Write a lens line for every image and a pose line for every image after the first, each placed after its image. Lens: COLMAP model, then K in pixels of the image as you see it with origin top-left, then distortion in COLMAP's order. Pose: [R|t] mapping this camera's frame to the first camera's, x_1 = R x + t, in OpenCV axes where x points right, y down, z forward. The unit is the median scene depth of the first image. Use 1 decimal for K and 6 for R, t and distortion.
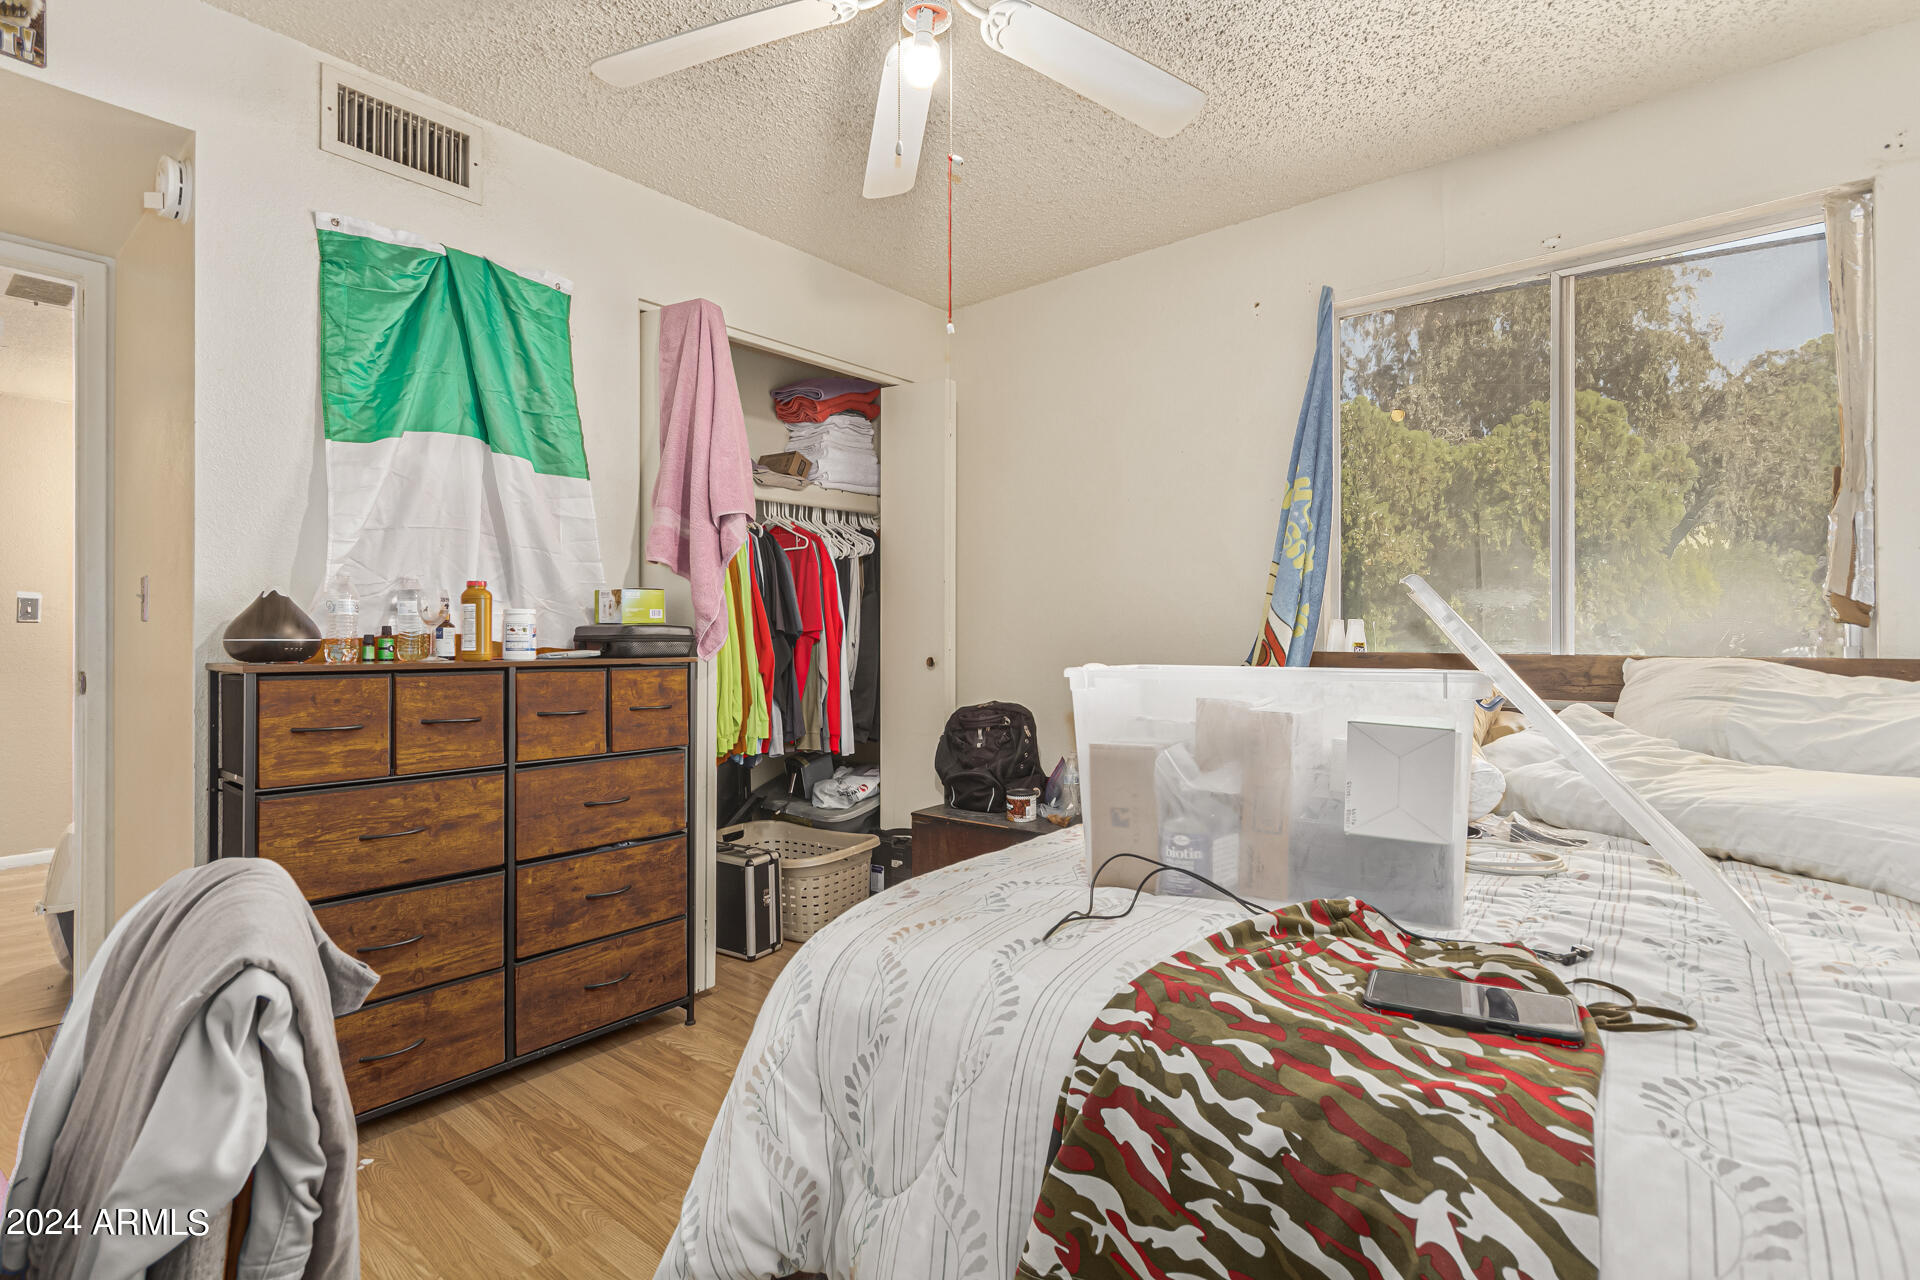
lens RADIAL K [[892.1, 0, 952.6], [0, 892.1, 636.0], [0, 0, 1]] dist [0.003368, 0.000094]
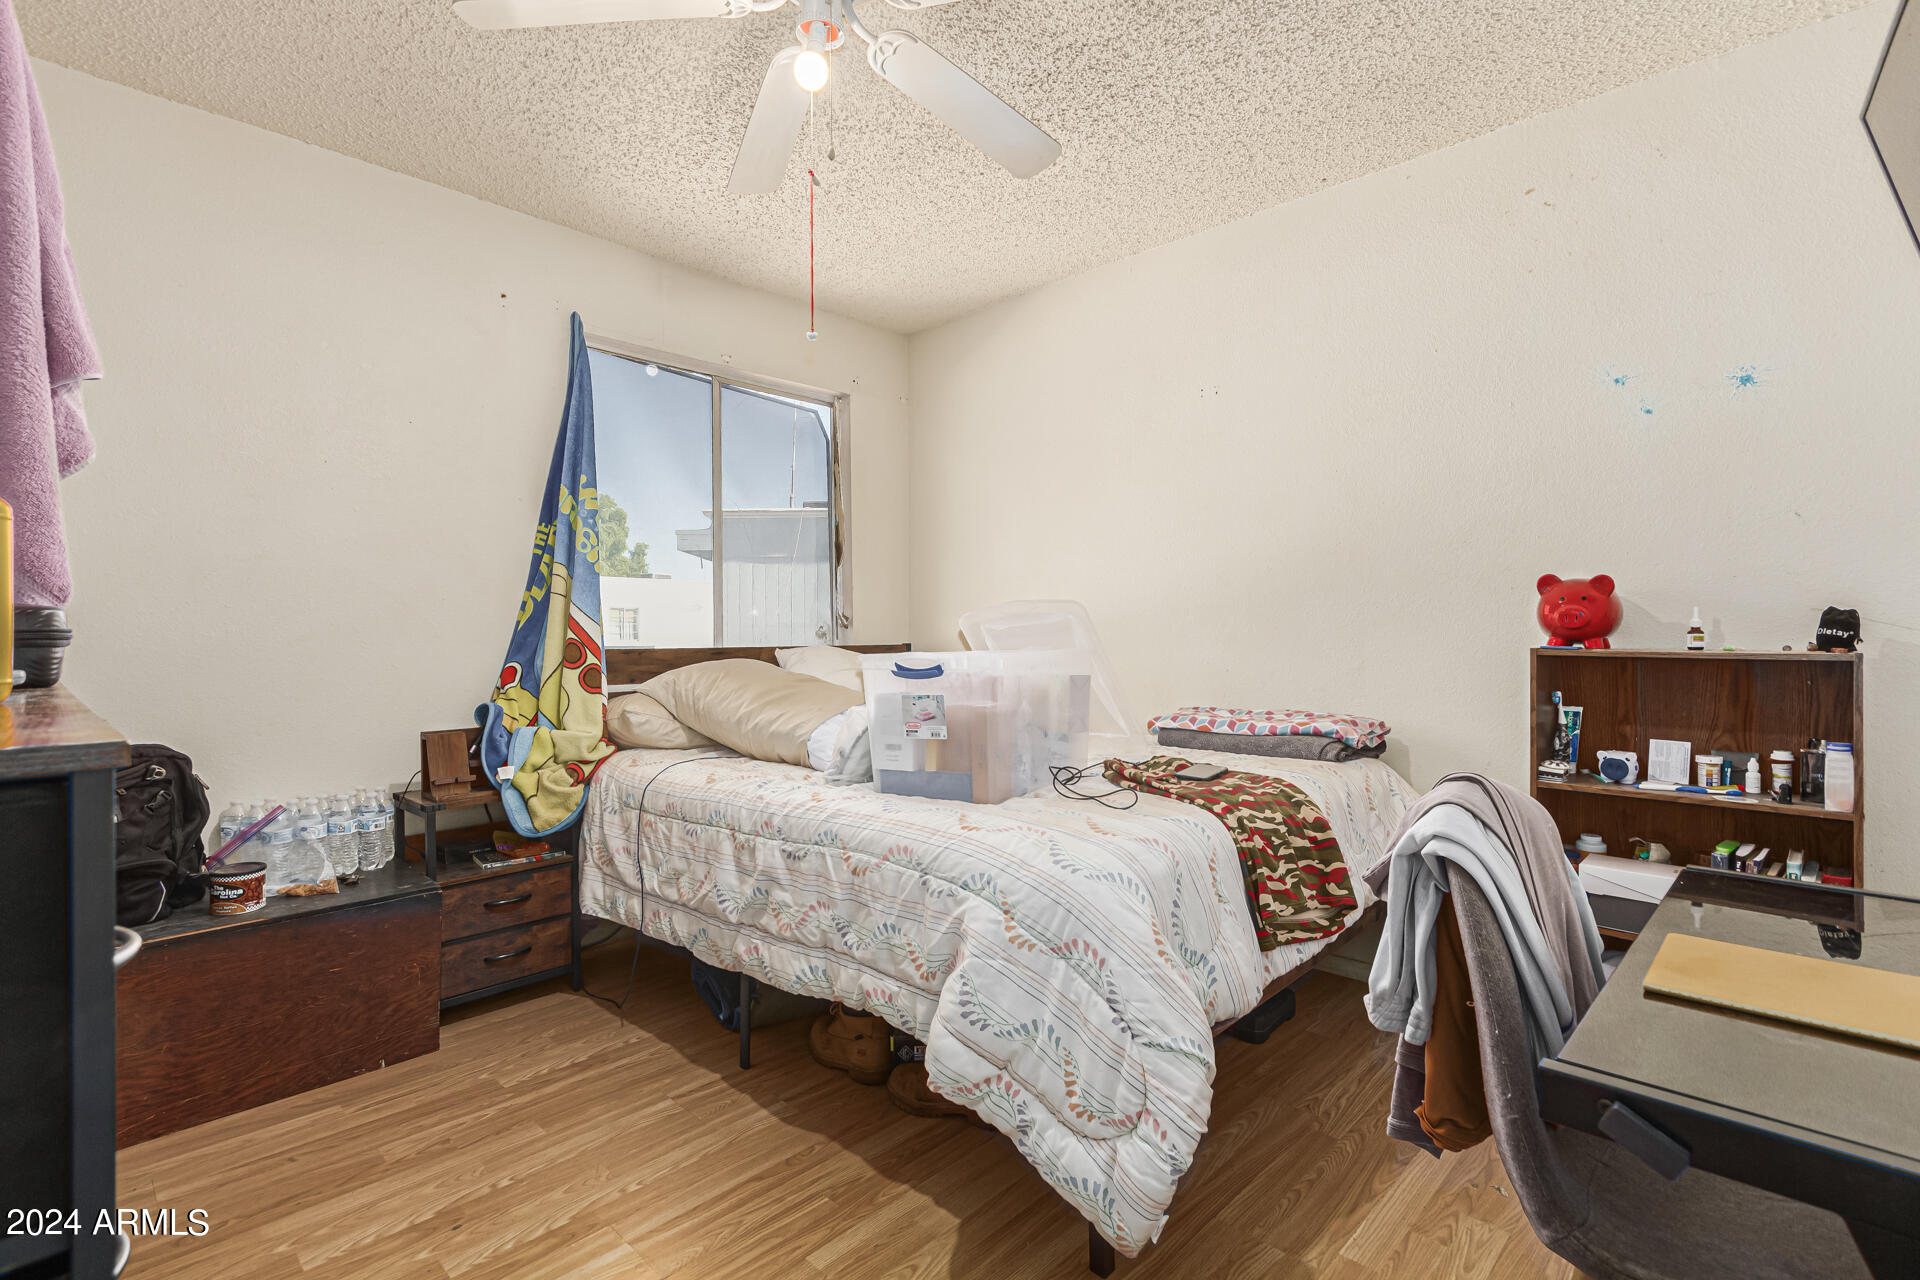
lens RADIAL K [[892.1, 0, 952.6], [0, 892.1, 636.0], [0, 0, 1]] dist [0.003368, 0.000094]
pose [[0.074205, 0.000986, 0.997242, -2.130263], [0.006590, 0.999977, -0.001479, 0.016616], [-0.997221, 0.006681, 0.074197, 1.586587]]
